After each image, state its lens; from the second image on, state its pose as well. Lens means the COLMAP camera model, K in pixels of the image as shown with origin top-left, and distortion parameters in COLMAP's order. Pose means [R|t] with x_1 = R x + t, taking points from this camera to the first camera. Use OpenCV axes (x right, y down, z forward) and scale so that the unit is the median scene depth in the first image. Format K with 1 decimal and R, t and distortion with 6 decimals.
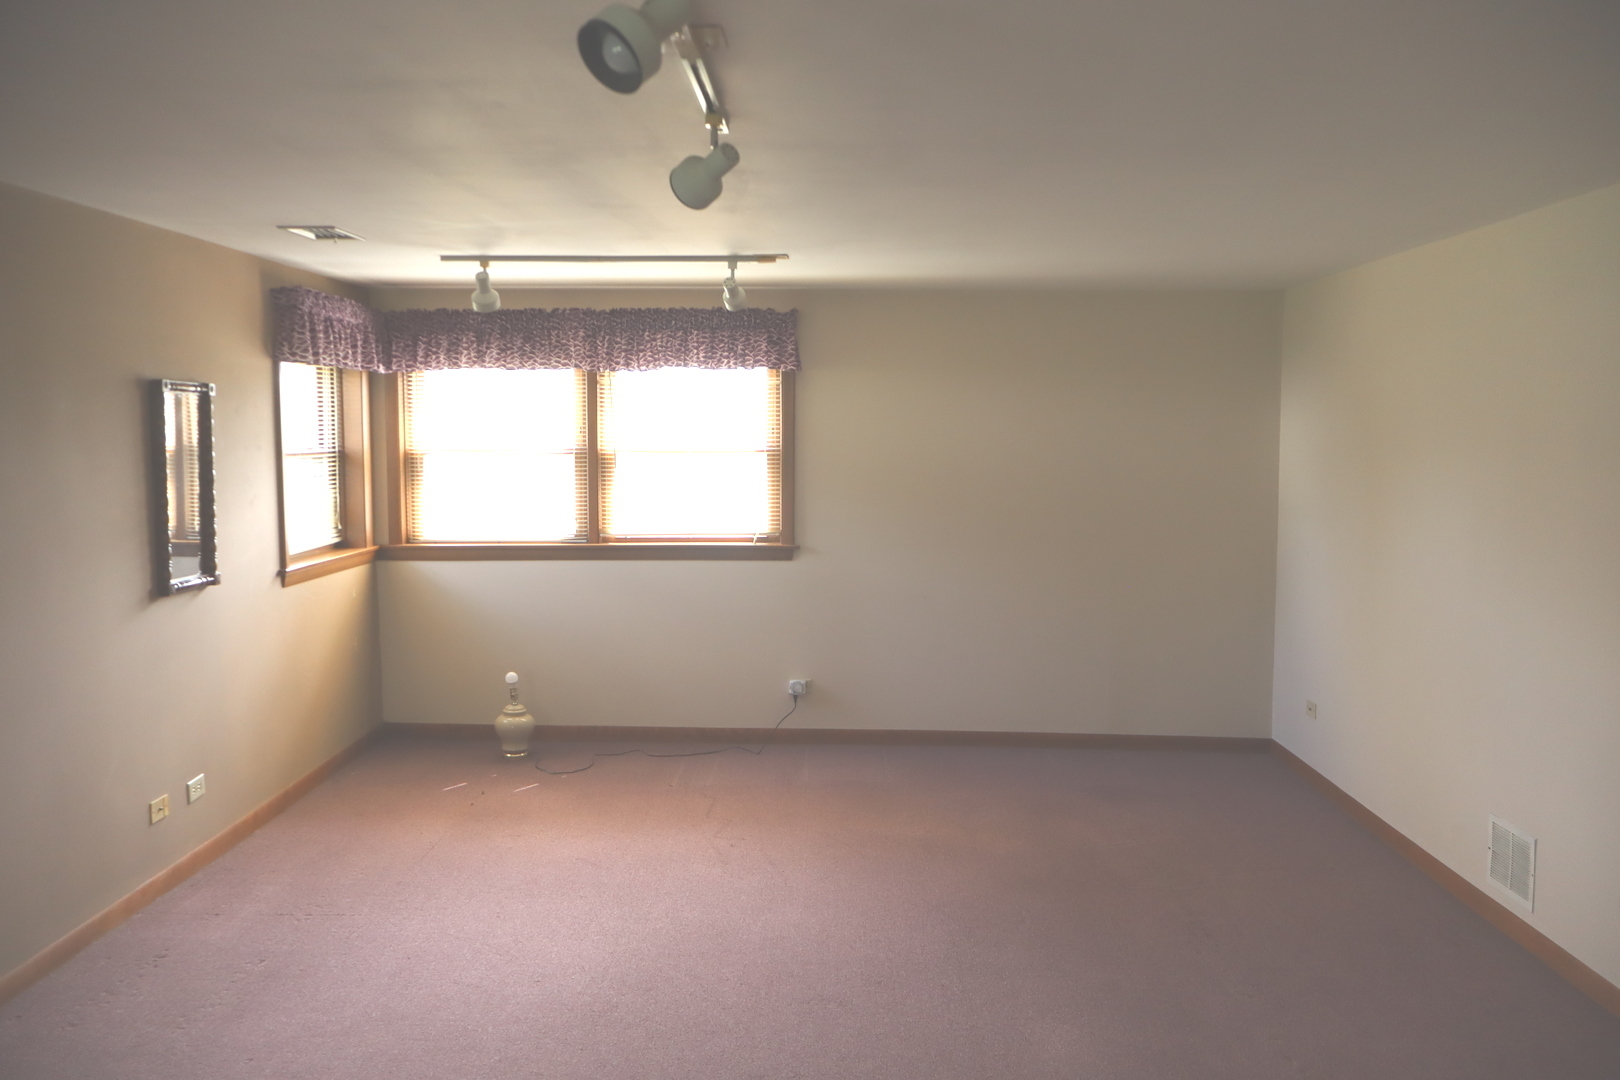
lens RADIAL K [[1350.8, 0, 807.7], [0, 1350.8, 538.5], [0, 0, 1]] dist [-0.007535, 0.016155]
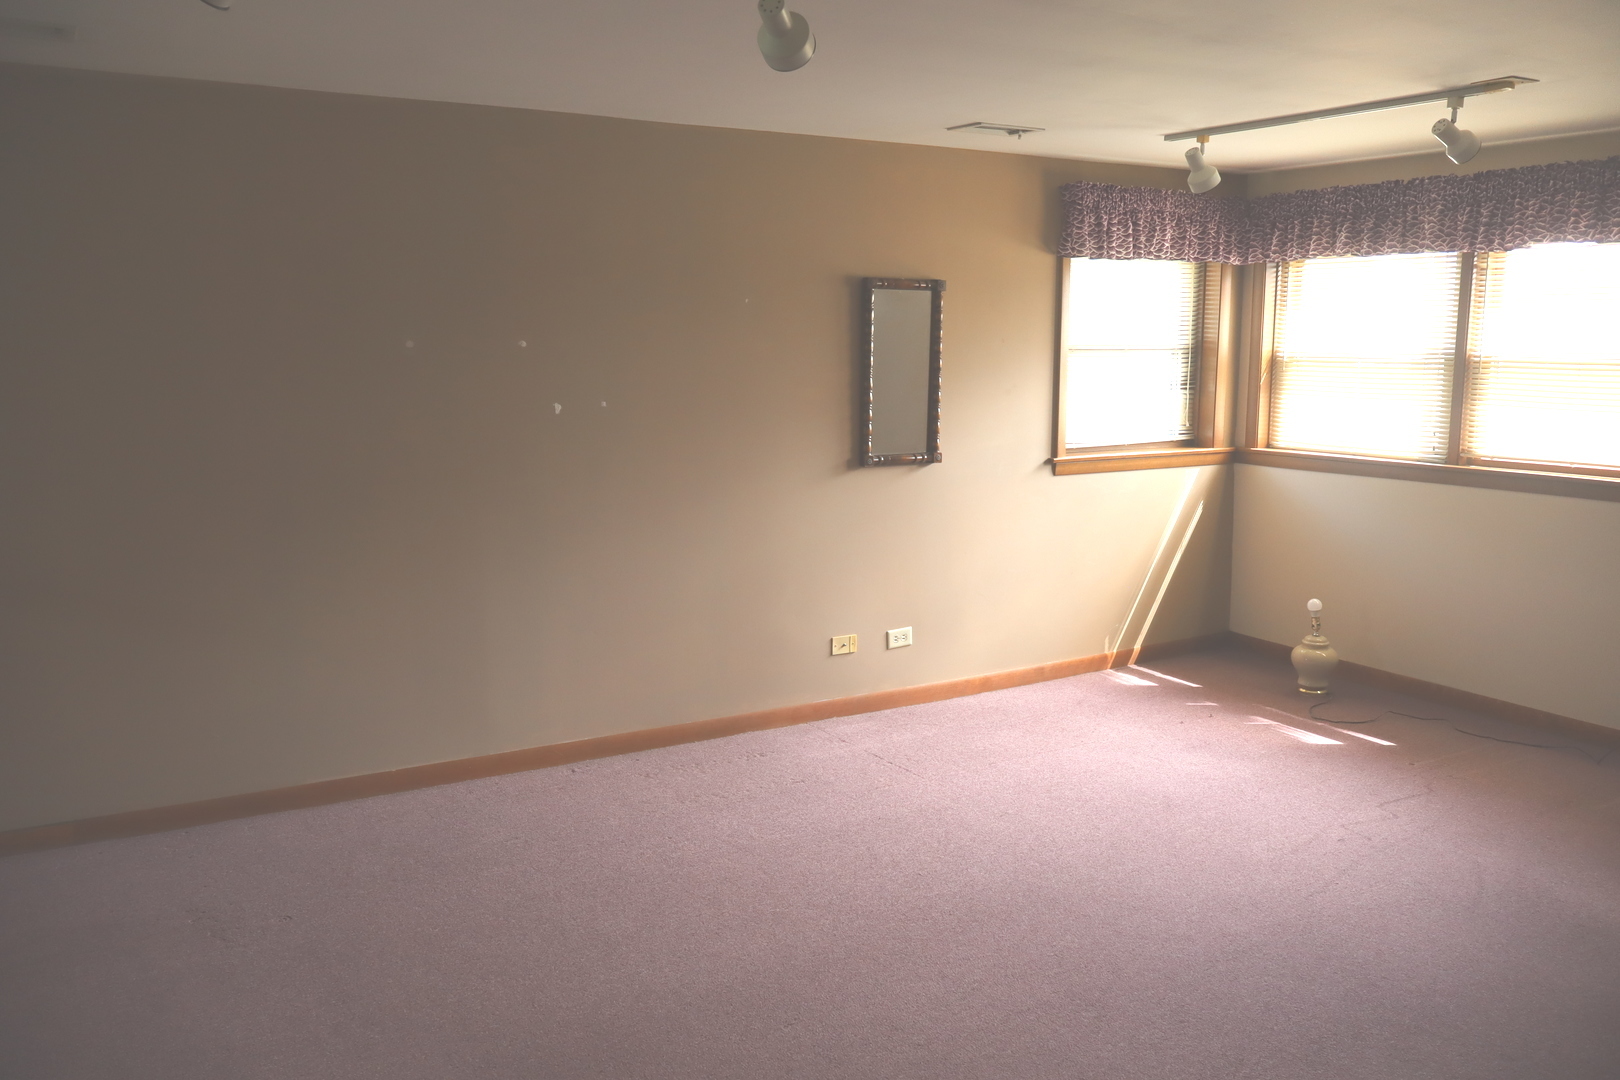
lens RADIAL K [[1350.8, 0, 816.3], [0, 1350.8, 544.5], [0, 0, 1]] dist [-0.007535, 0.016155]
pose [[0.534308, 0.134410, -0.834535, 0.342159], [-0.072966, 0.990926, 0.112882, -0.013406], [0.842135, 0.000579, 0.539266, 0.239610]]
